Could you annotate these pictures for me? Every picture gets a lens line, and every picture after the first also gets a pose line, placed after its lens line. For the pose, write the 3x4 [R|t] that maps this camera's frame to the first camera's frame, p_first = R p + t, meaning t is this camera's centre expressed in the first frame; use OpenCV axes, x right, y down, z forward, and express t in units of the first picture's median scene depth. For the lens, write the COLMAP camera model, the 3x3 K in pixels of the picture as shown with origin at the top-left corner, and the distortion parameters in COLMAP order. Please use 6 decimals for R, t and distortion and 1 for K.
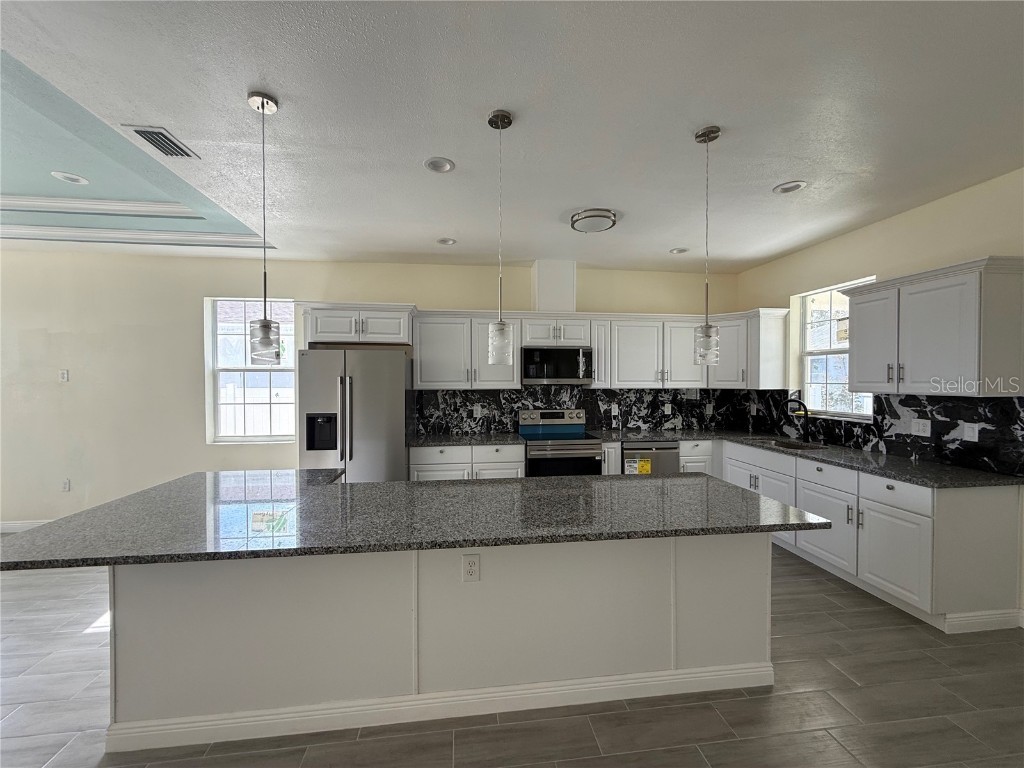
lens RADIAL K [[407.5, 0, 509.0], [0, 407.5, 384.5], [0, 0, 1]] dist [-0.000240, 0.000293]
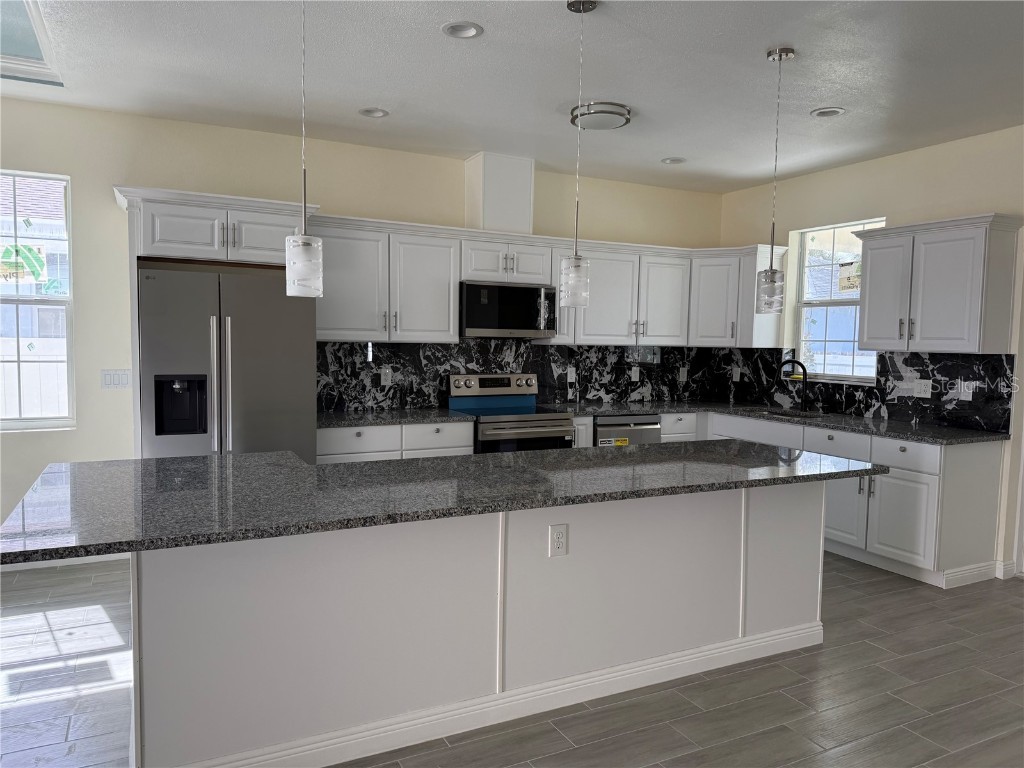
lens RADIAL K [[712.3, 0, 506.7], [0, 712.3, 386.2], [0, 0, 1]] dist [0.082164, -0.098924]
pose [[0.942011, -0.004212, 0.335554, -0.302253], [-0.014904, 0.998410, 0.054372, 0.017405], [-0.335250, -0.056220, 0.940450, -0.161926]]
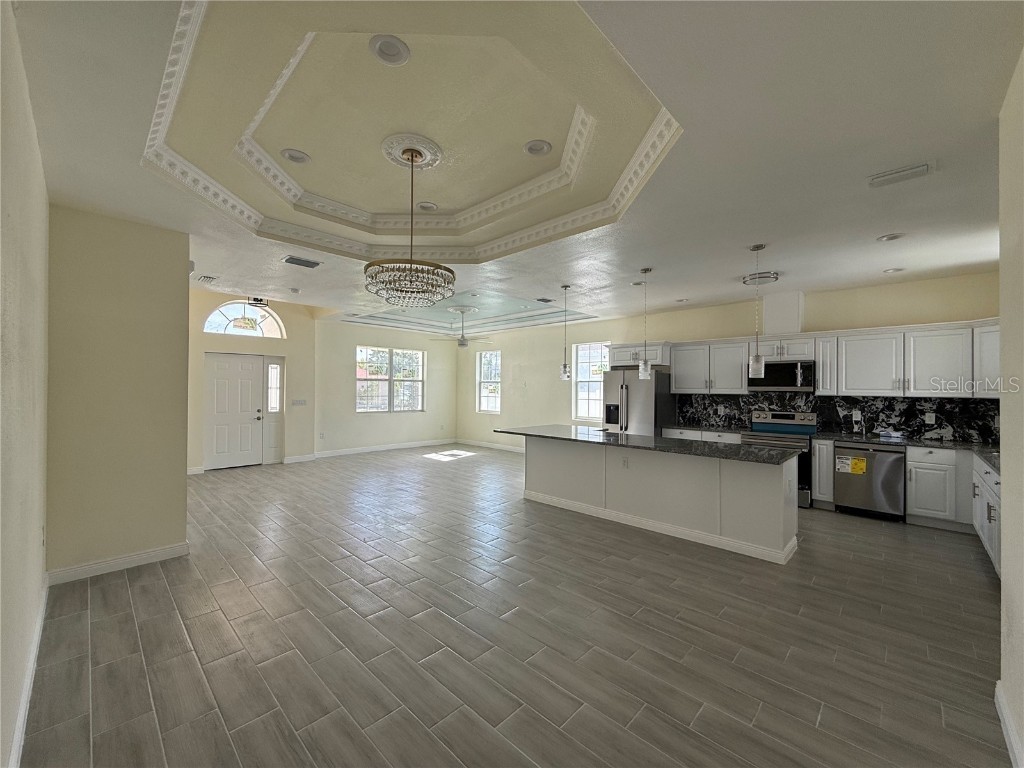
lens RADIAL K [[407.5, 0, 510.7], [0, 407.5, 385.5], [0, 0, 1]] dist [-0.000240, 0.000293]
pose [[0.628141, 0.001282, -0.778098, 0.590226], [-0.017440, 0.999771, -0.012432, 0.012421], [0.777904, 0.021379, 0.628020, -0.458128]]
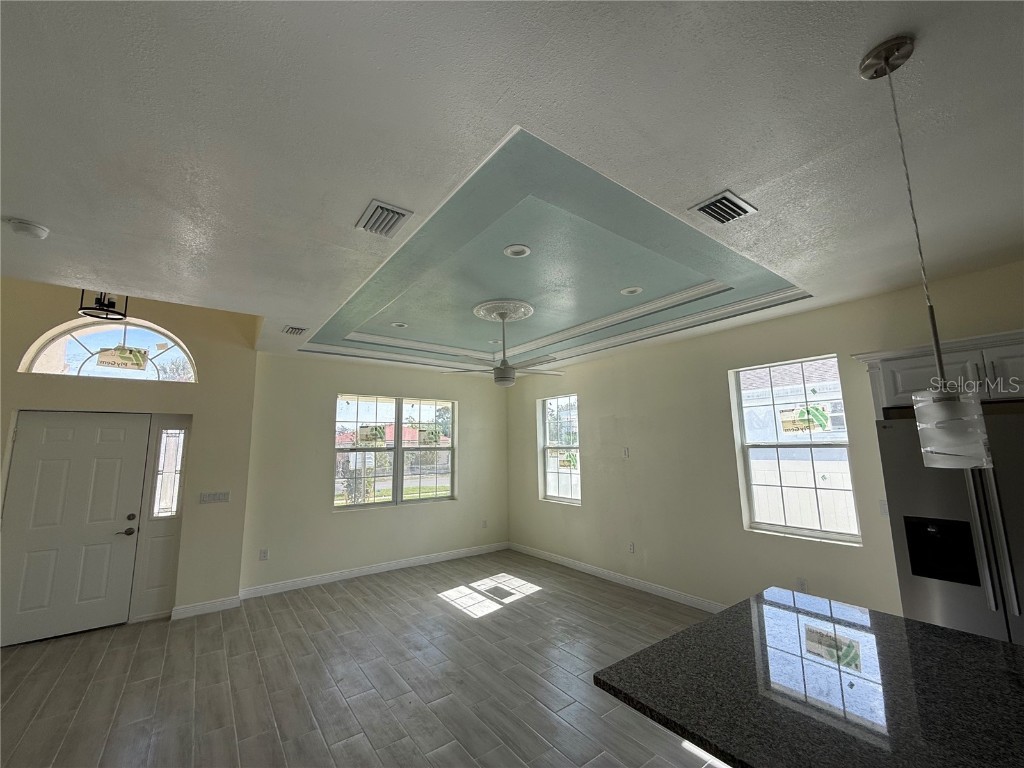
lens RADIAL K [[407.5, 0, 510.3], [0, 407.5, 387.2], [0, 0, 1]] dist [-0.000240, 0.000293]
pose [[0.492959, -0.132300, -0.859935, -0.178267], [0.004505, 0.988746, -0.149535, -0.033174], [0.870041, 0.069841, 0.488007, 0.085543]]
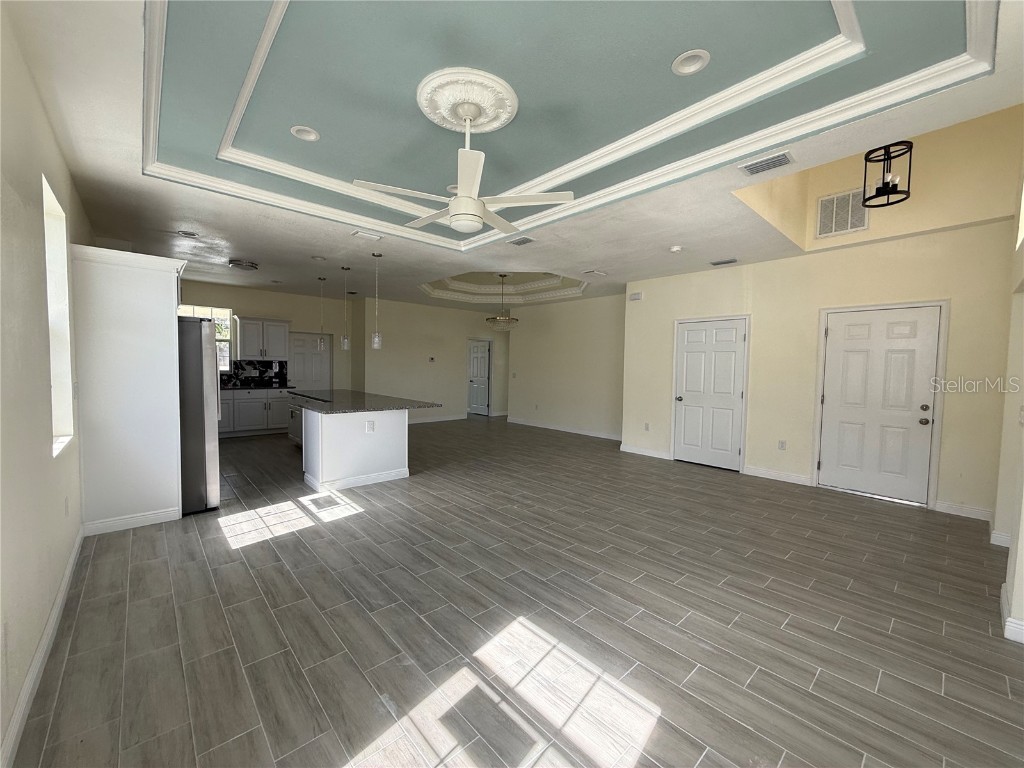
lens RADIAL K [[407.5, 0, 507.2], [0, 407.5, 386.0], [0, 0, 1]] dist [-0.000240, 0.000293]
pose [[-0.571875, -0.050712, 0.818772, -1.495981], [-0.009047, 0.998417, 0.055519, 0.018644], [-0.820291, 0.024343, -0.571428, 0.816388]]
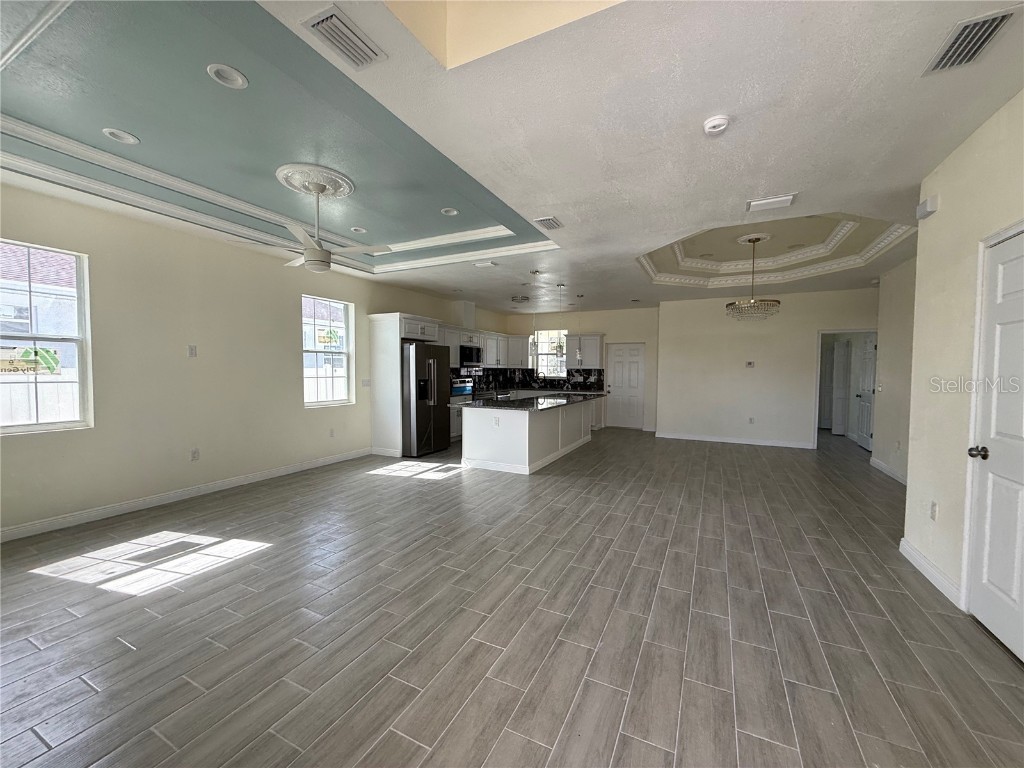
lens RADIAL K [[407.5, 0, 505.7], [0, 407.5, 386.8], [0, 0, 1]] dist [-0.000240, 0.000293]
pose [[0.566893, -0.031604, 0.823185, -1.445362], [0.002127, 0.999317, 0.036902, 0.031389], [-0.823789, -0.019169, 0.566573, -0.265444]]
